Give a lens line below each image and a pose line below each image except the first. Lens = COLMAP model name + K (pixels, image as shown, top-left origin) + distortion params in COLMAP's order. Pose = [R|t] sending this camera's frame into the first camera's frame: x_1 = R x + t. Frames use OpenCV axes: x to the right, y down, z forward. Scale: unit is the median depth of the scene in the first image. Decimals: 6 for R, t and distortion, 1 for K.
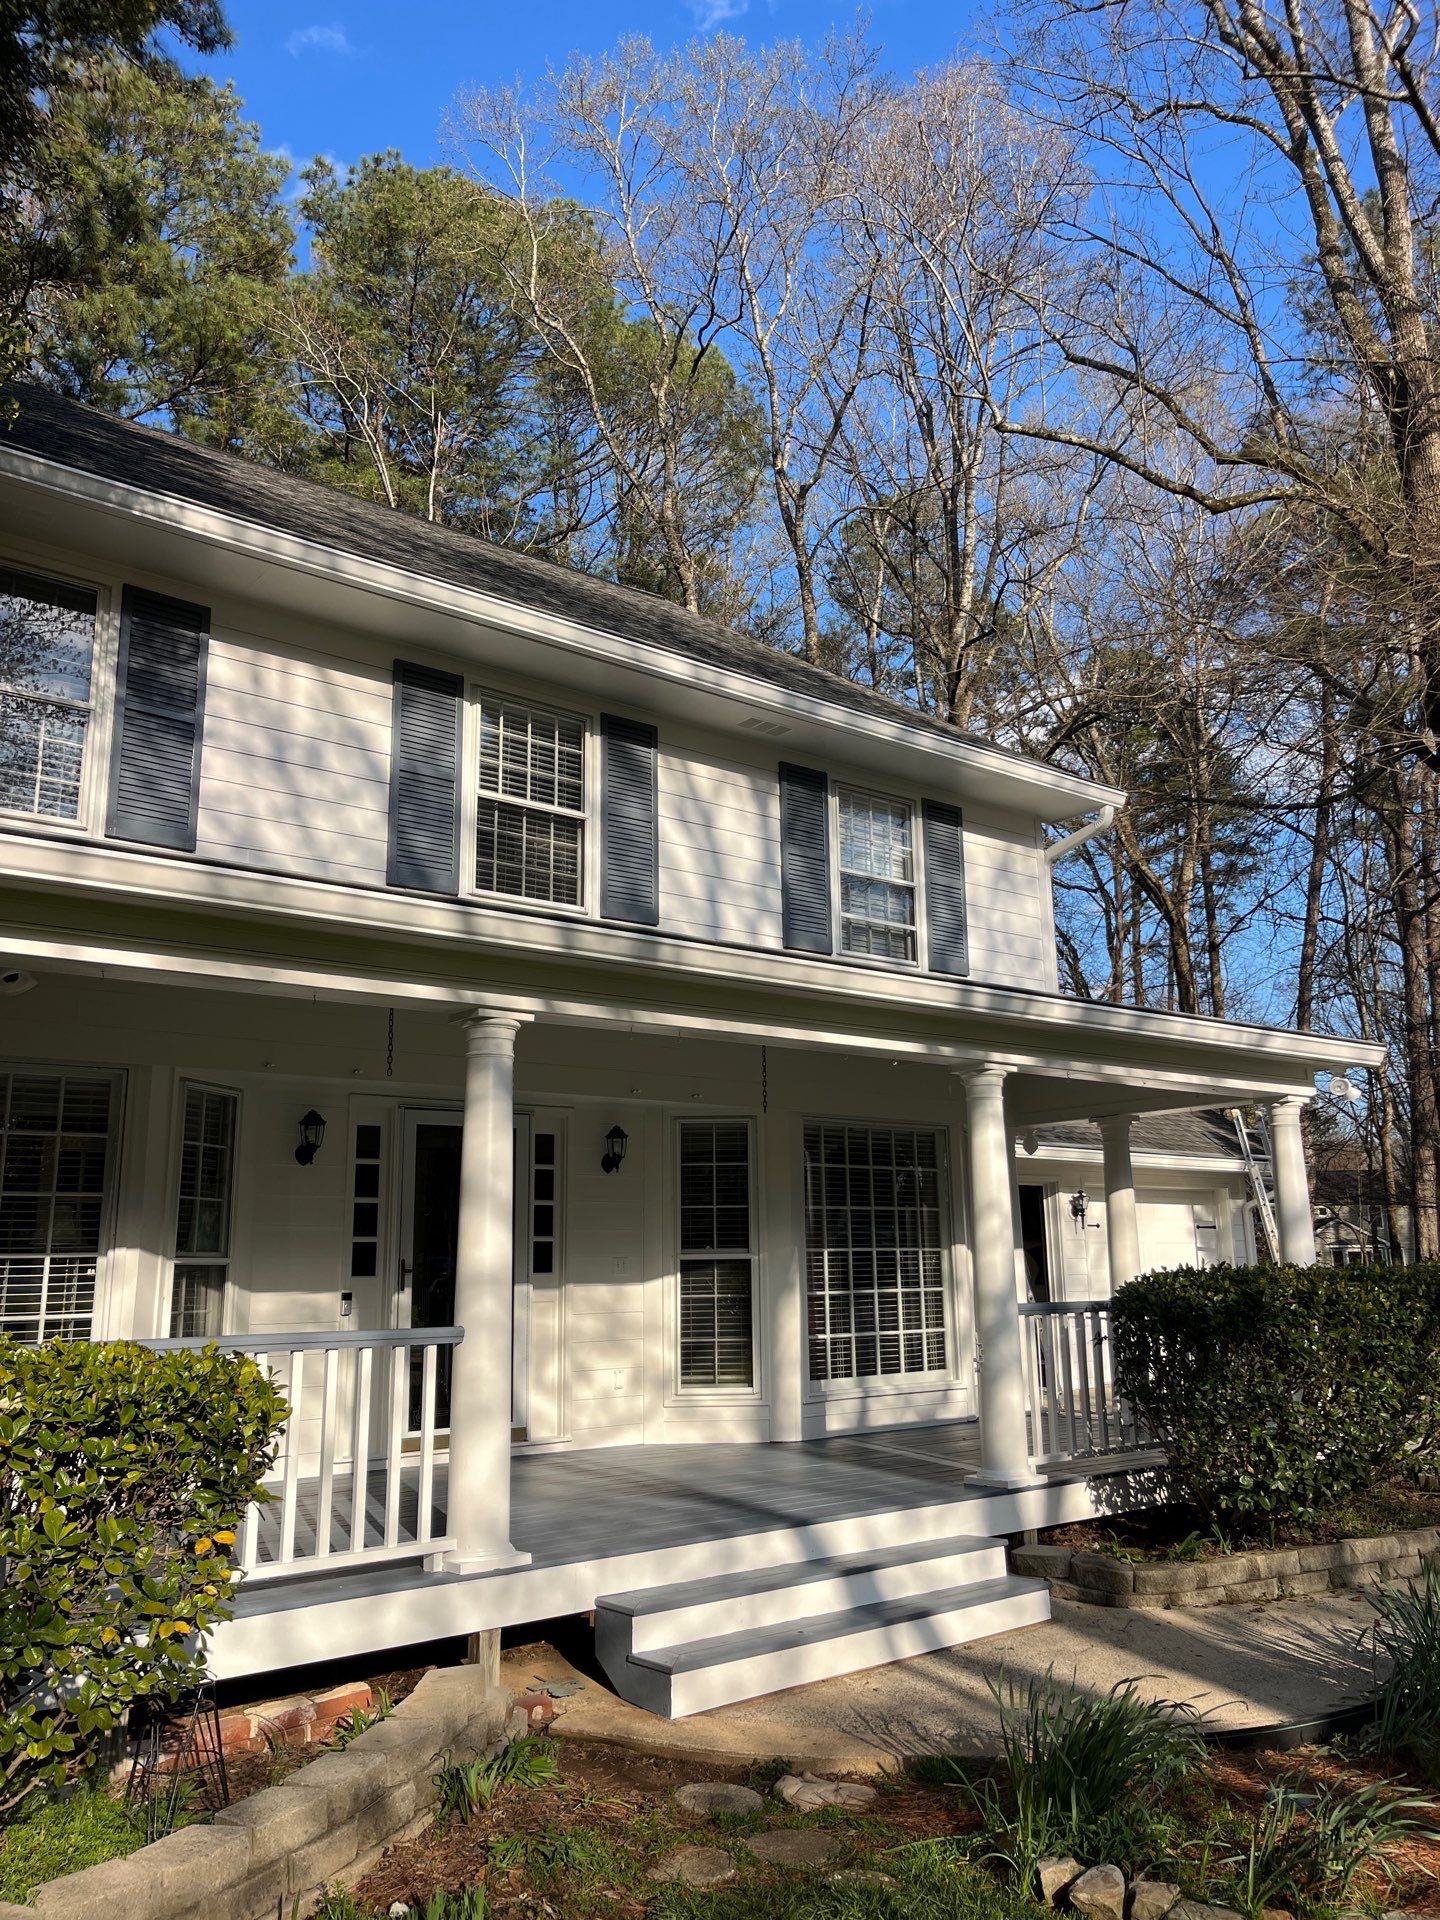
lens RADIAL K [[1455.7, 0, 736.8], [0, 1455.7, 957.8], [0, 0, 1]] dist [0.078375, -0.110087]
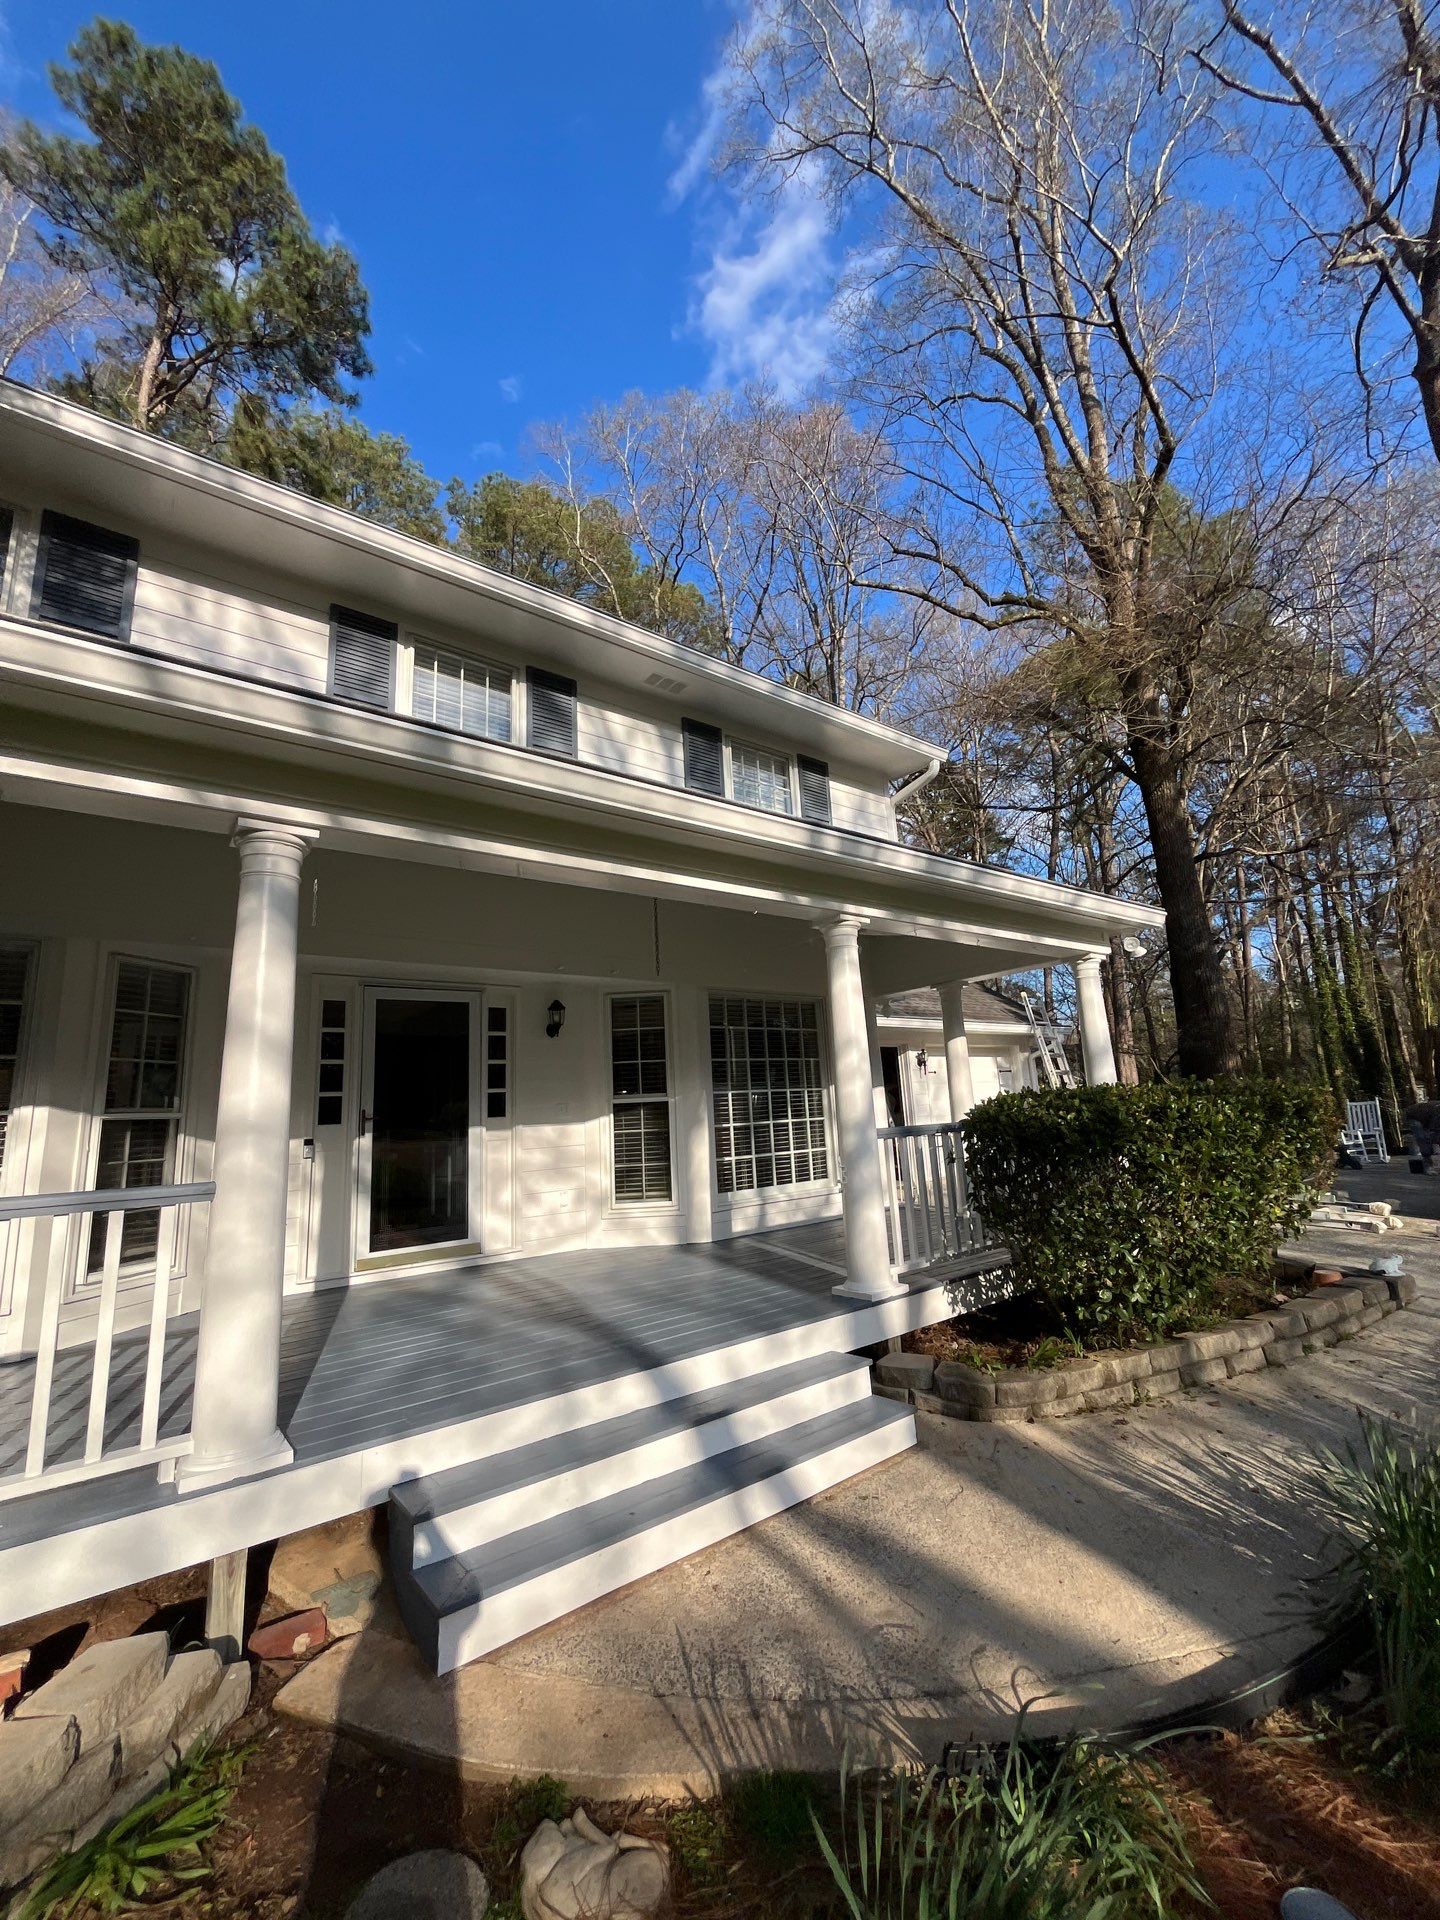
lens RADIAL K [[782.1, 0, 720.0], [0, 782.1, 960.0], [0, 0, 1]] dist [-0.001978, -0.000103]
pose [[0.999171, -0.038466, -0.013368, 0.079117], [0.038696, 0.999099, 0.017413, 0.085841], [0.012686, -0.017916, 0.999759, 0.376175]]
